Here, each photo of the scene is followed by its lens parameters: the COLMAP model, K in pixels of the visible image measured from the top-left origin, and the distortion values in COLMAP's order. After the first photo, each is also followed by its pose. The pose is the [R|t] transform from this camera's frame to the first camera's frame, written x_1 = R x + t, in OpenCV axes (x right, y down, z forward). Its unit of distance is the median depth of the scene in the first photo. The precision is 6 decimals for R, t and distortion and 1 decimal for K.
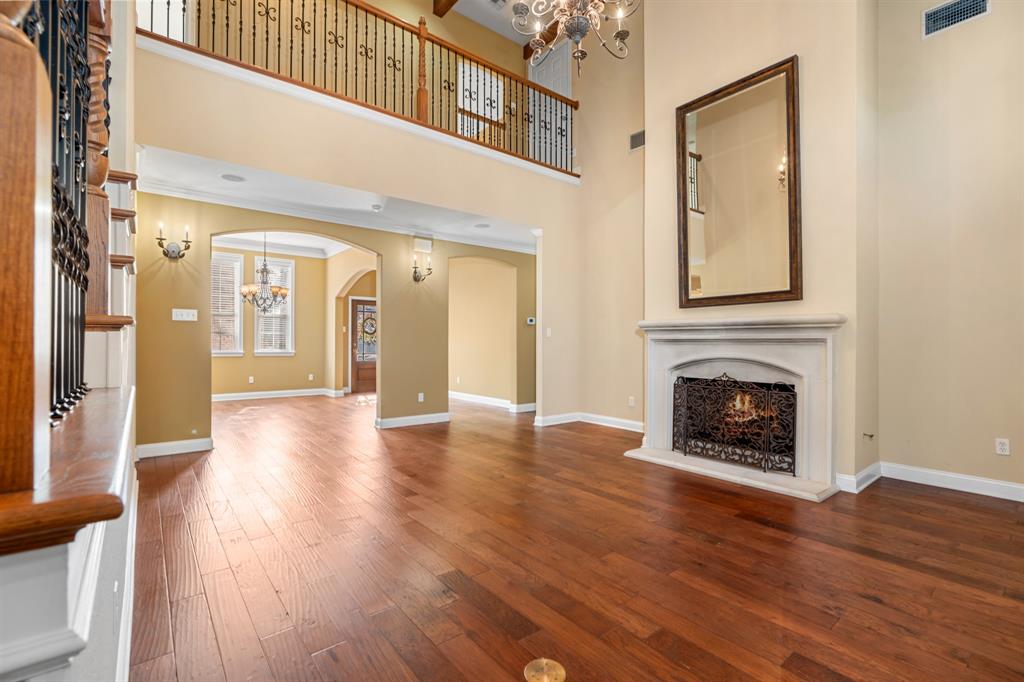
lens RADIAL K [[463.1, 0, 512.0], [0, 463.1, 341.0], [0, 0, 1]] dist [-0.000289, 0.000256]
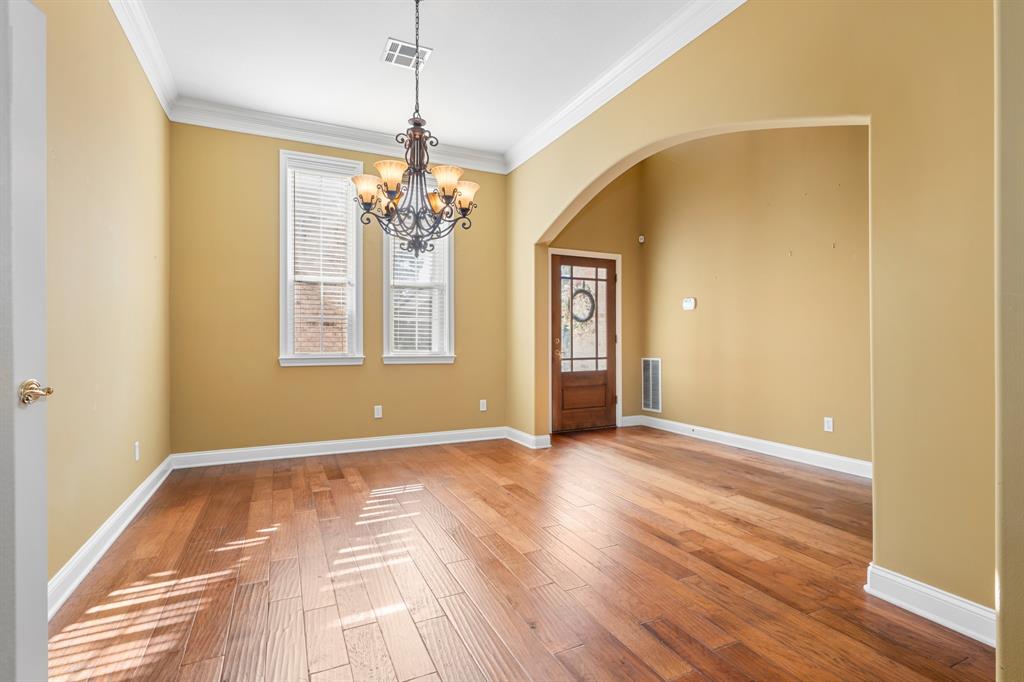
lens RADIAL K [[490.6, 0, 510.9], [0, 490.6, 344.2], [0, 0, 1]] dist [-0.037080, -0.000063]
pose [[0.973533, -0.006167, -0.228464, -0.554261], [0.007162, 0.999968, 0.003525, 0.017794], [0.228435, -0.005068, 0.973546, 0.948131]]
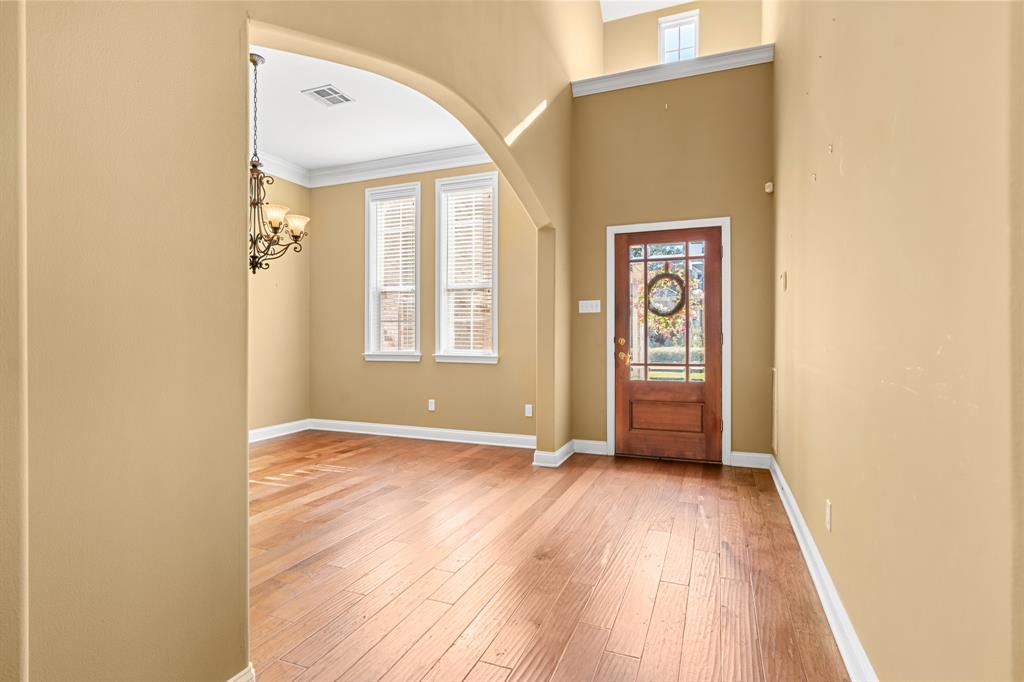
lens RADIAL K [[514.0, 0, 510.4], [0, 514.0, 338.3], [0, 0, 1]] dist [-0.006264, -0.000110]
pose [[0.474882, -0.005854, -0.880030, 0.039728], [0.002020, 0.999982, -0.005562, 0.014008], [0.880047, 0.000864, 0.474886, 1.449463]]
